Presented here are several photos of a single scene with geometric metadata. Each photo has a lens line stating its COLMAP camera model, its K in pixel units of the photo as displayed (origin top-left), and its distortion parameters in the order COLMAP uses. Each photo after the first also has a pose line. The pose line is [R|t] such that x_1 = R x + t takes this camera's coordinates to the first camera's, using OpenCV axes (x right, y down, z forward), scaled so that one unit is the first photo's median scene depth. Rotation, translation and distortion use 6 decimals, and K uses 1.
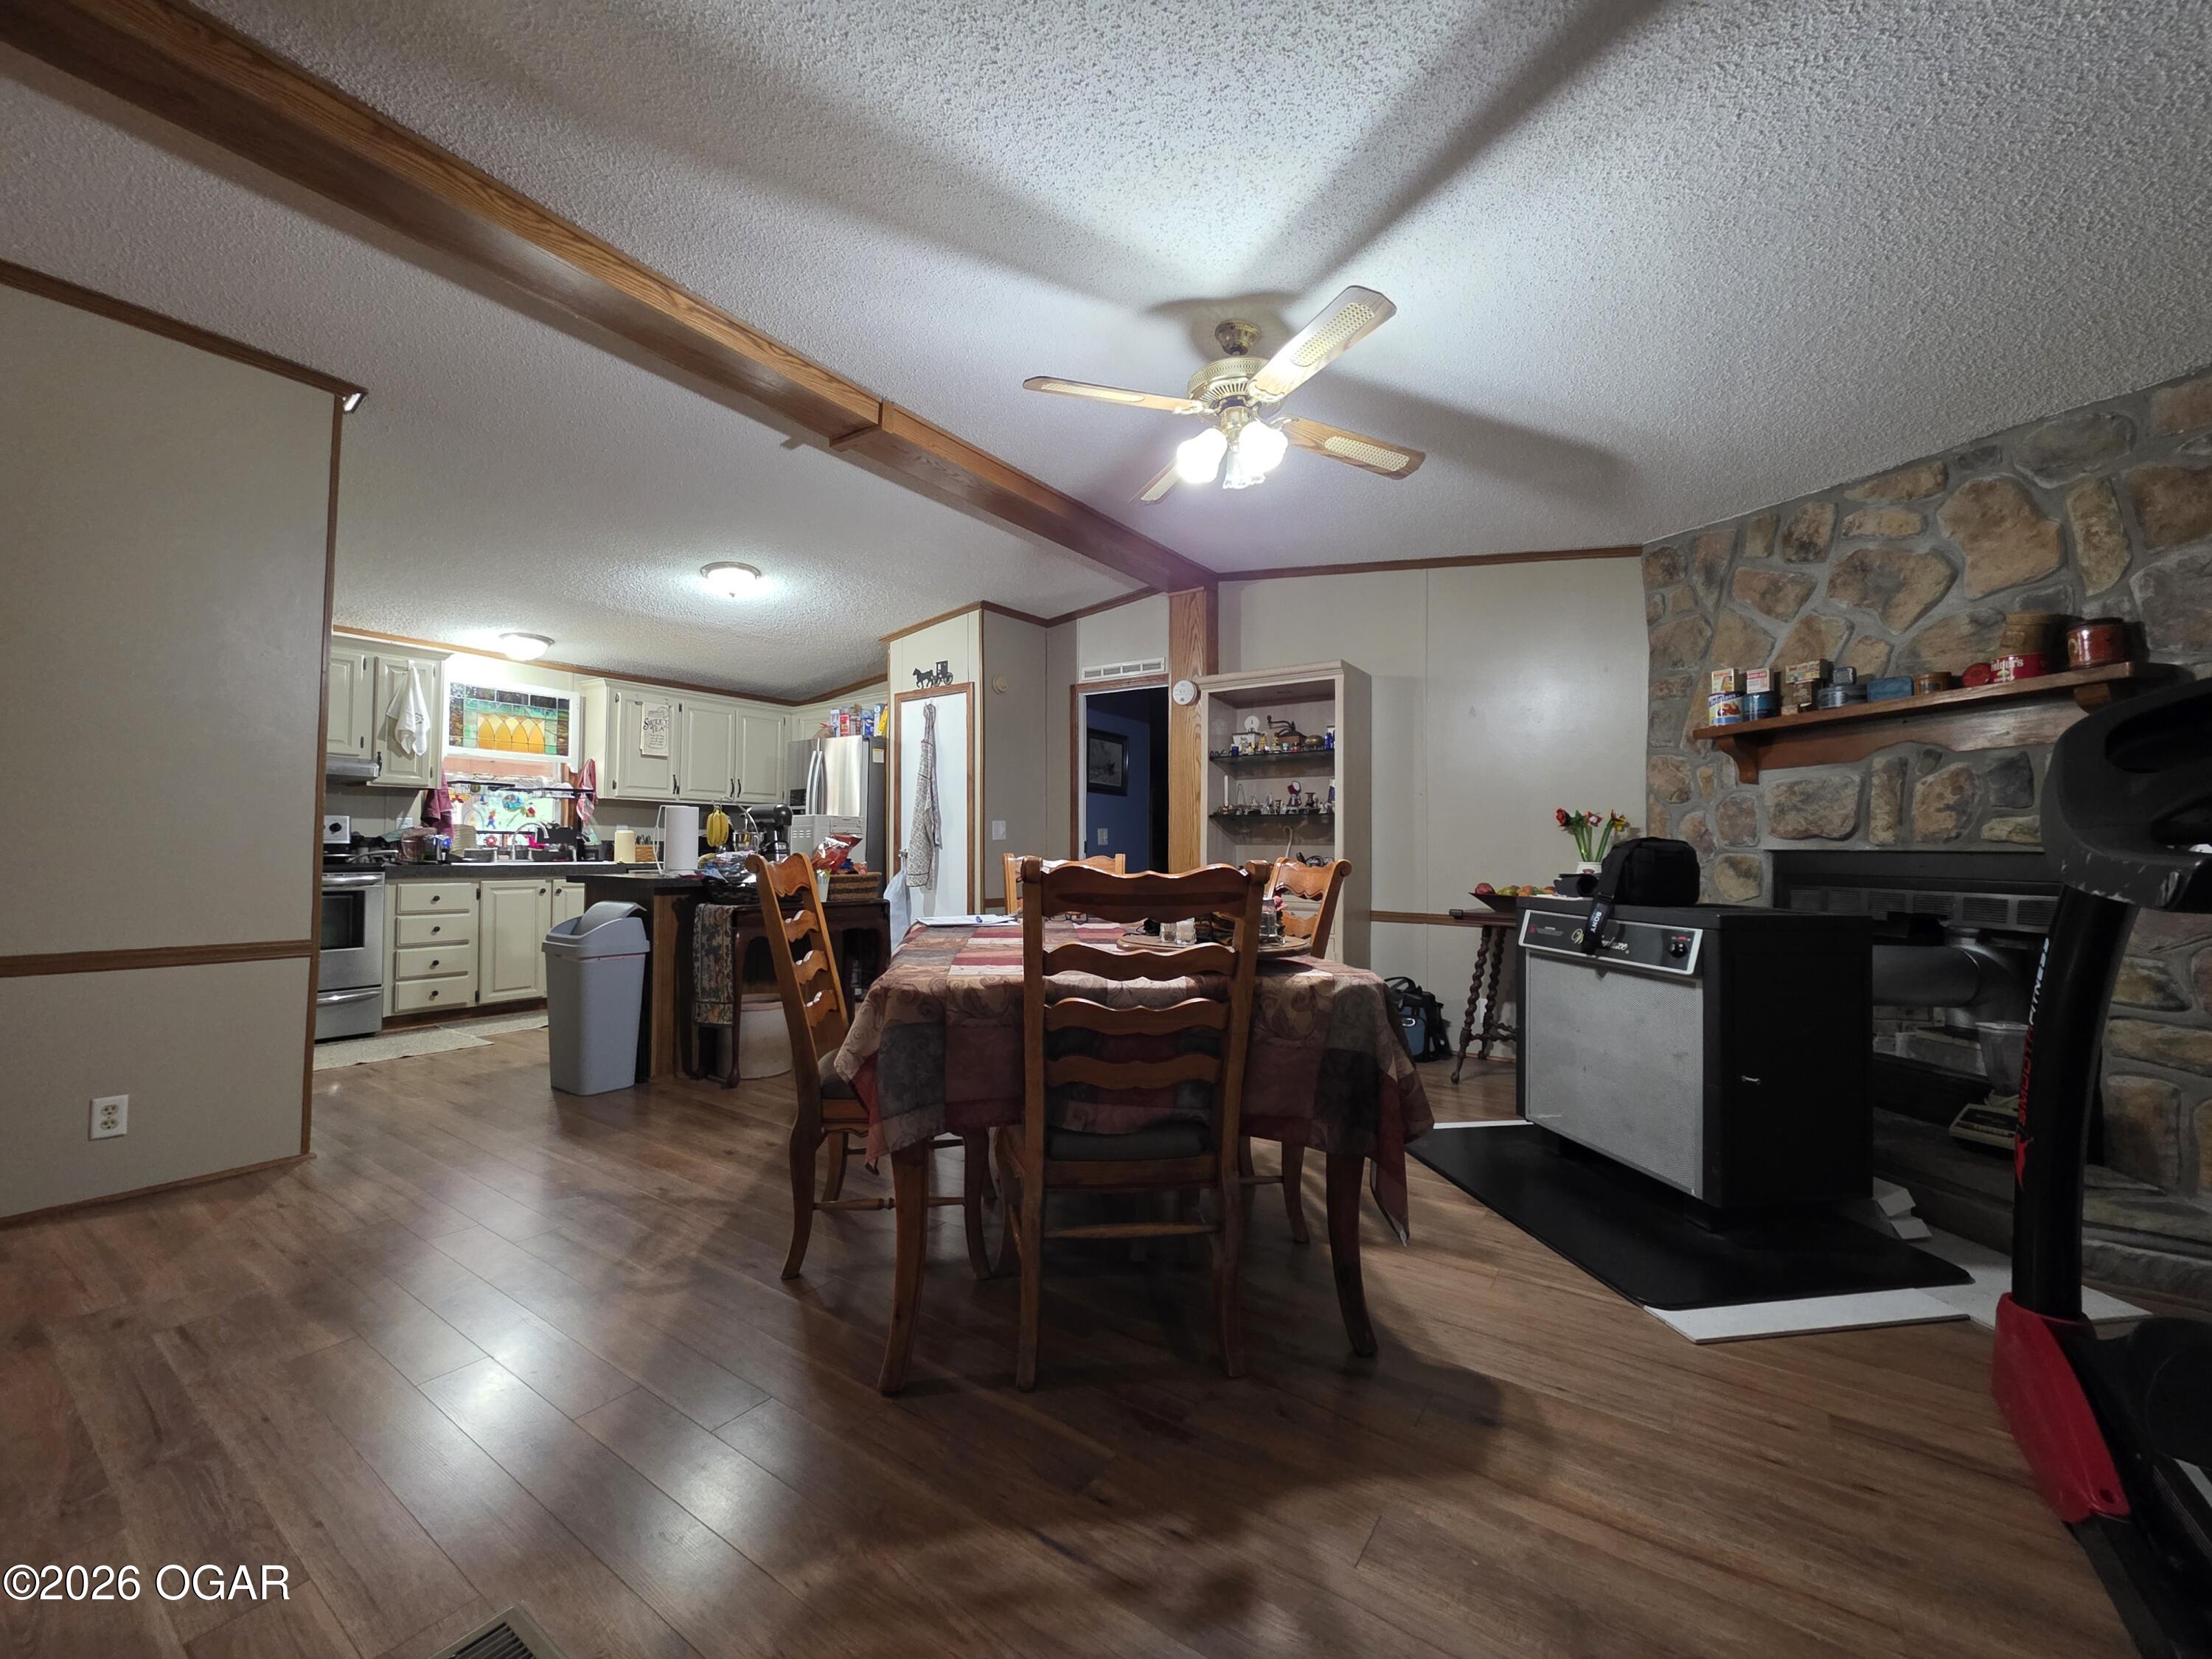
lens RADIAL K [[895.3, 0, 1104.5], [0, 895.3, 830.2], [0, 0, 1]] dist [-0.000101, 0.002251]
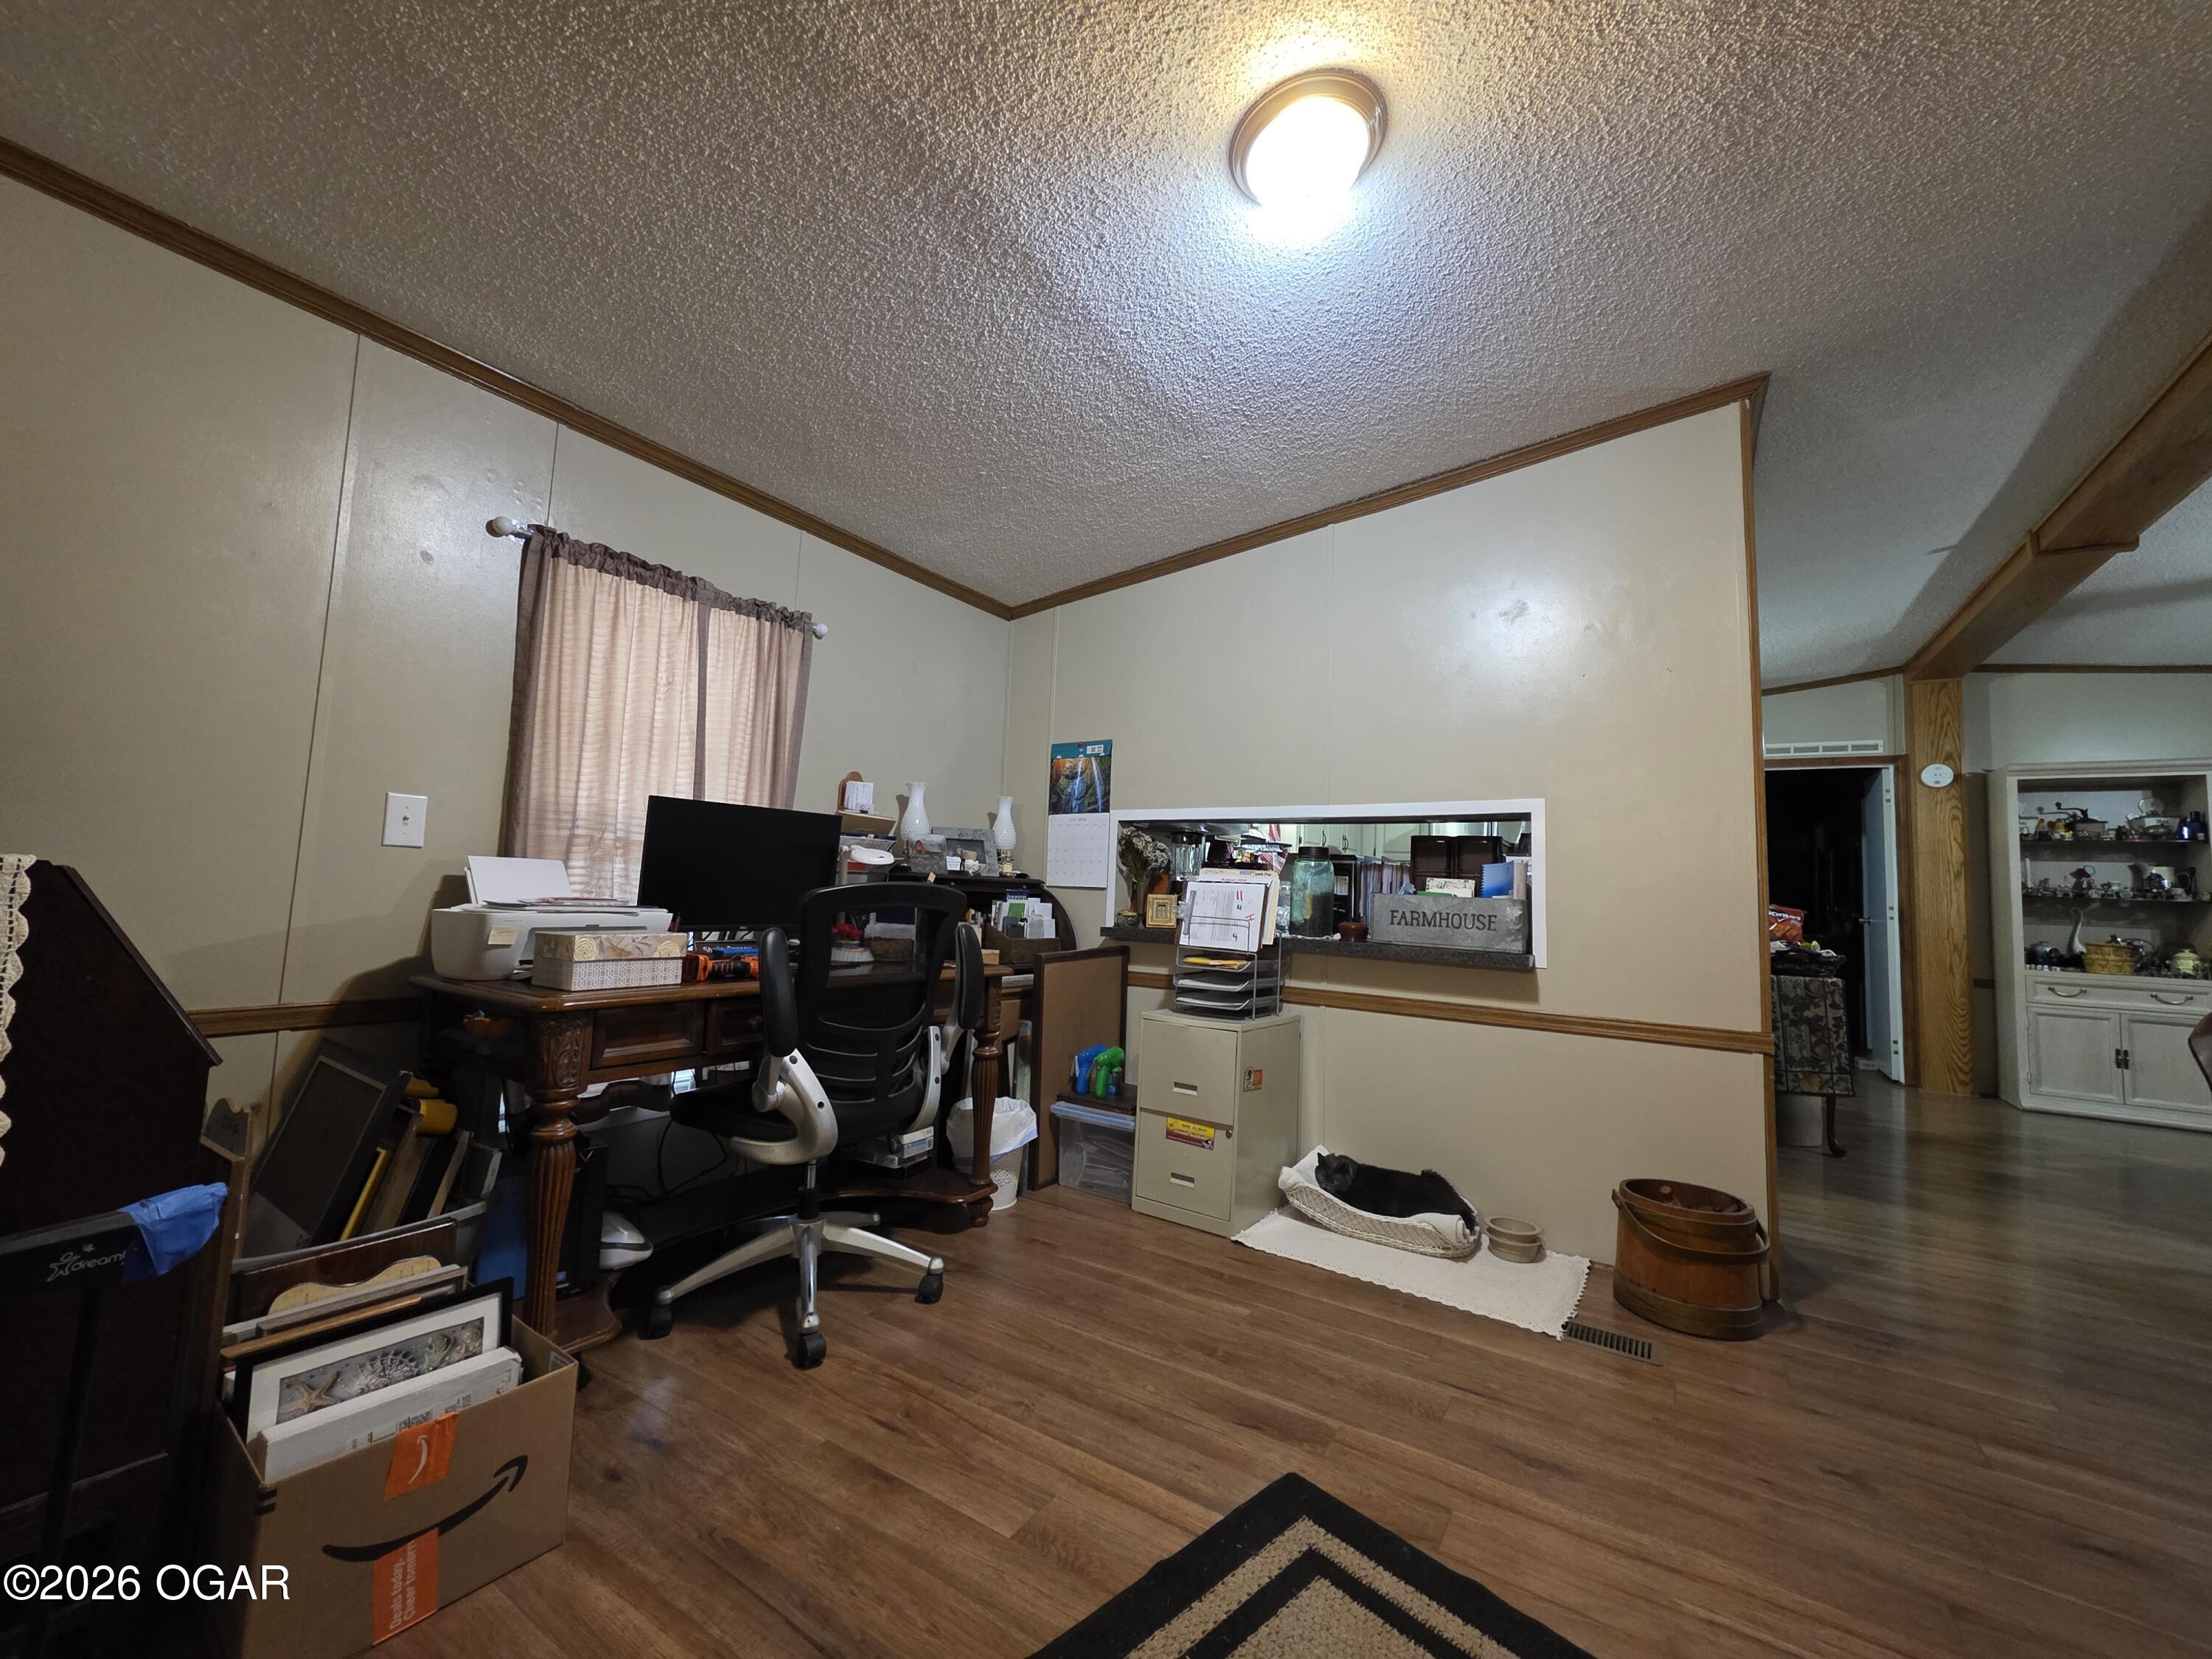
lens RADIAL K [[895.3, 0, 1109.2], [0, 895.3, 818.2], [0, 0, 1]] dist [-0.000101, 0.002251]
pose [[0.997546, 0.038937, 0.058187, -1.544460], [-0.035382, 0.997515, -0.060923, -0.008250], [-0.060415, 0.058714, 0.996445, 0.017910]]
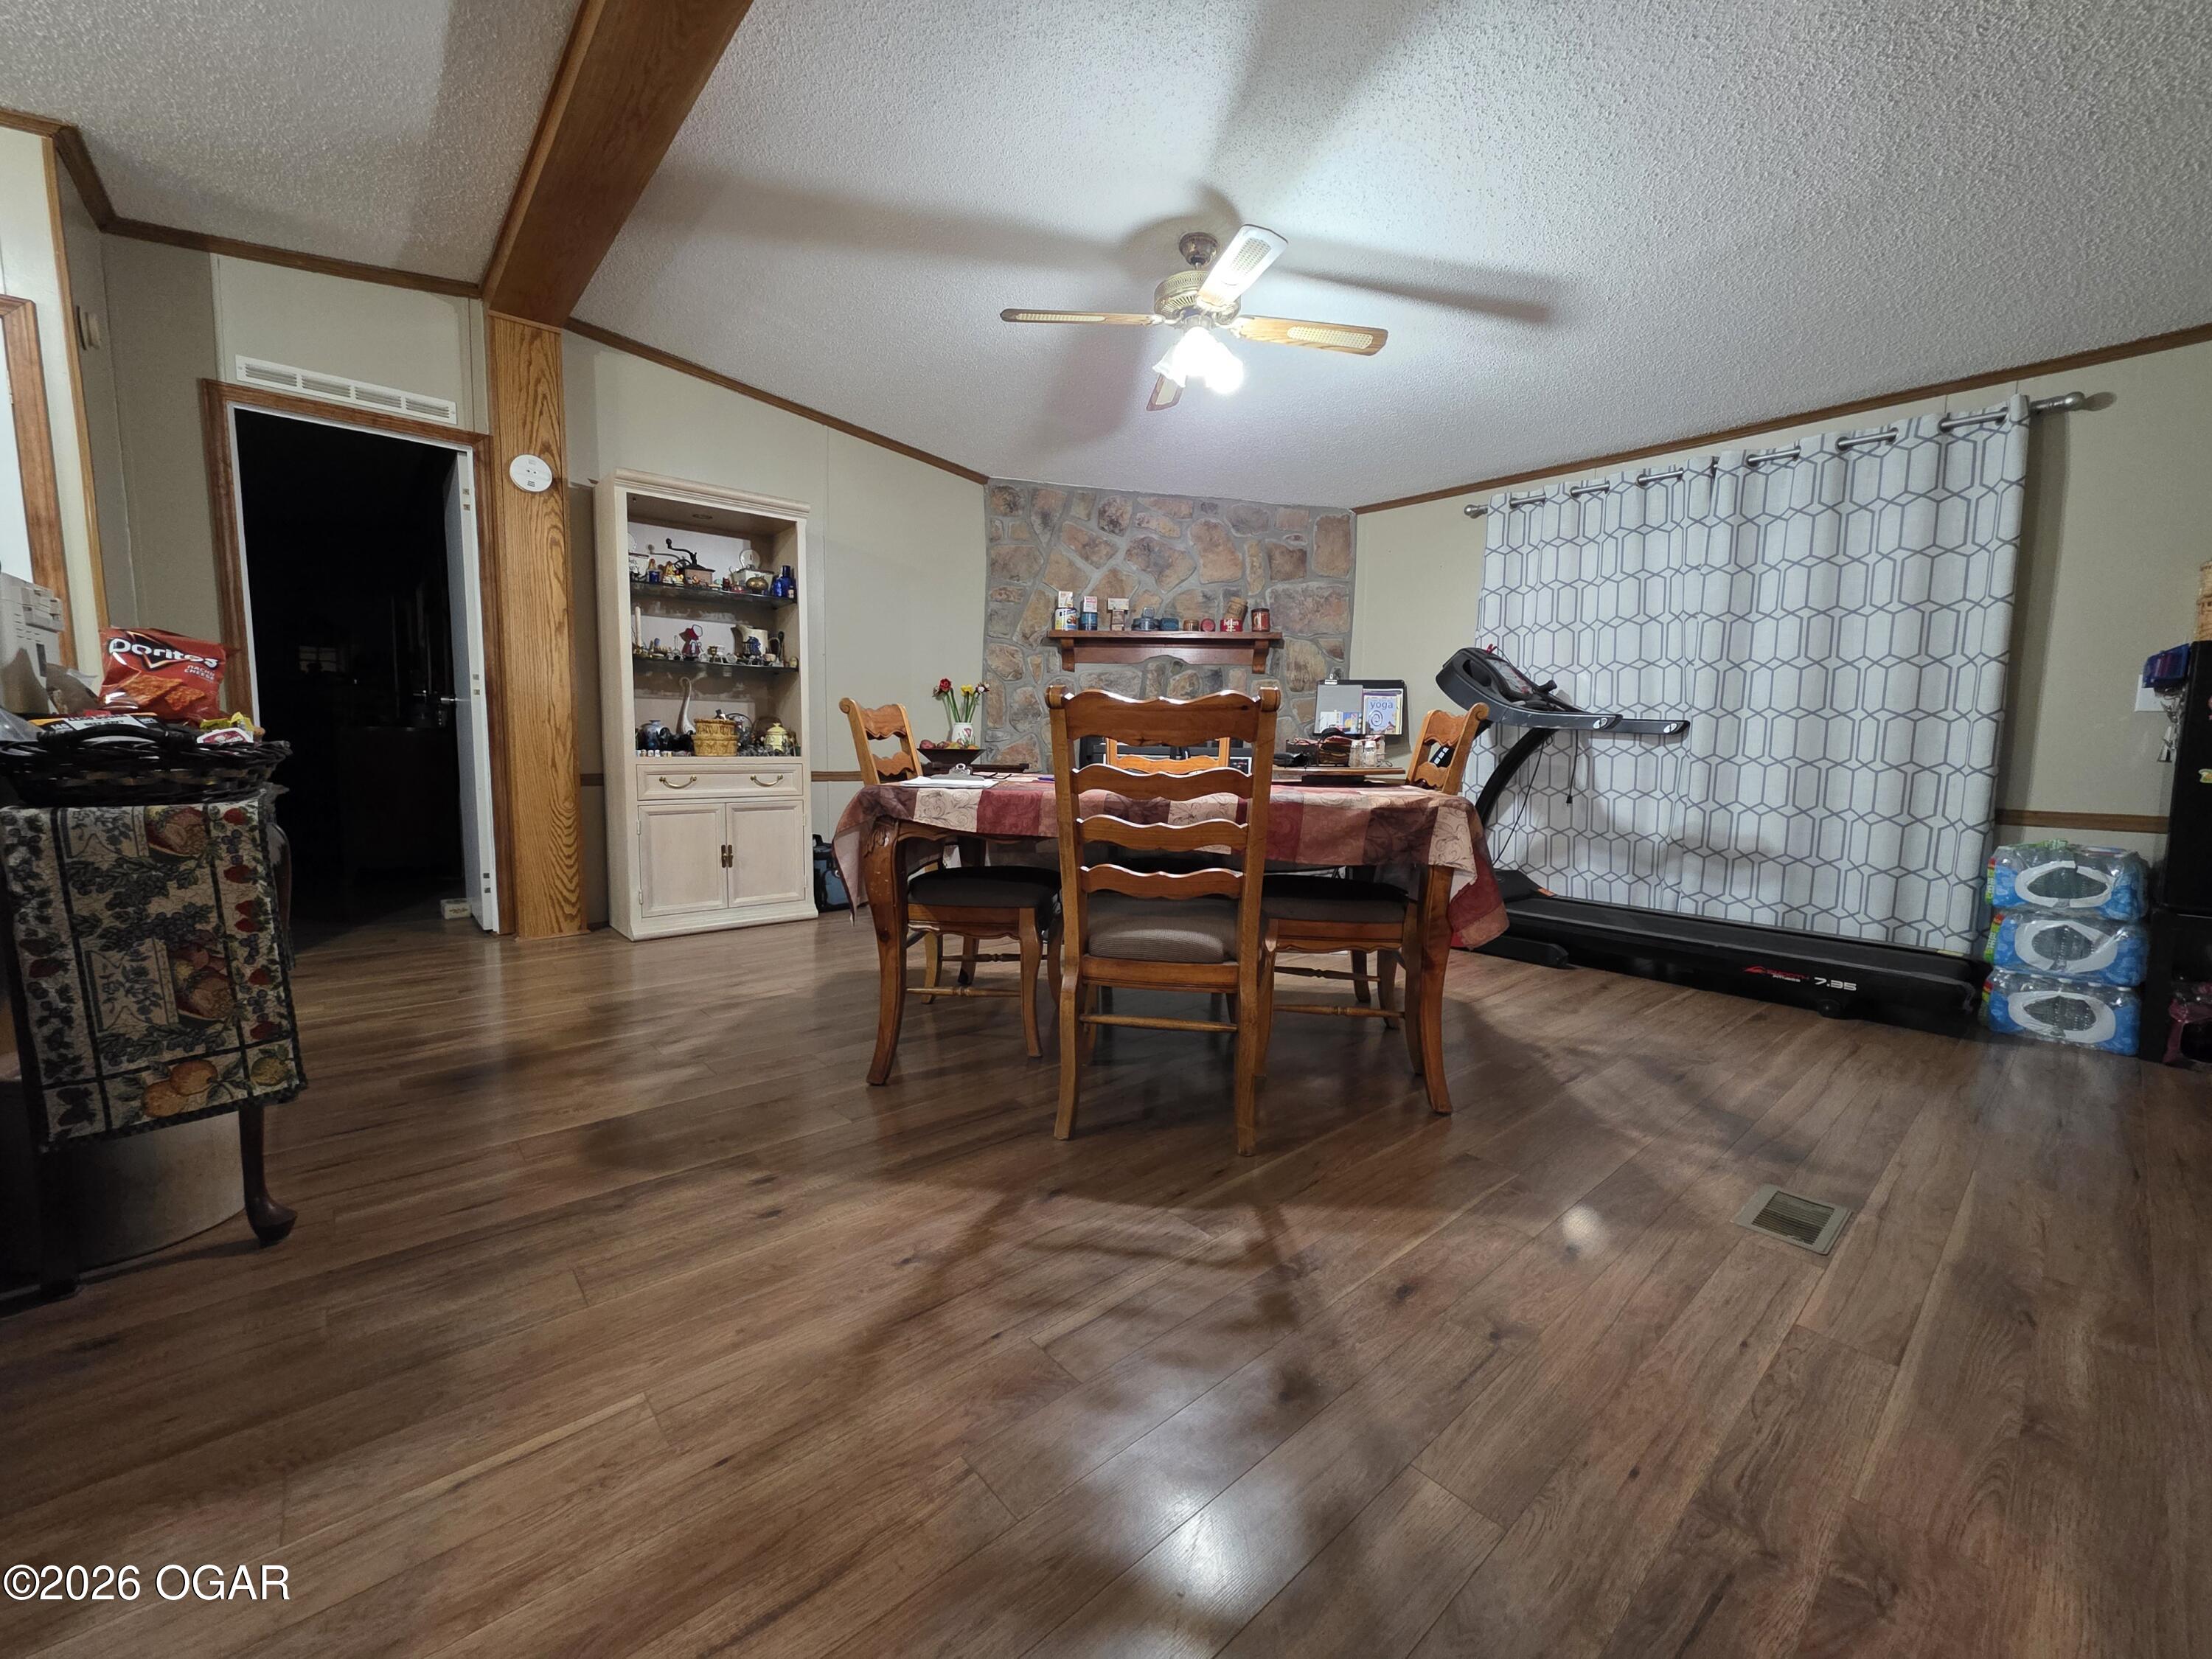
lens RADIAL K [[895.3, 0, 1099.2], [0, 895.3, 831.0], [0, 0, 1]] dist [-0.000101, 0.002251]
pose [[0.238369, -0.102402, 0.965761, -0.834420], [-0.033363, 0.992975, 0.113522, 0.047250], [-0.970602, -0.059280, 0.233278, 0.639965]]
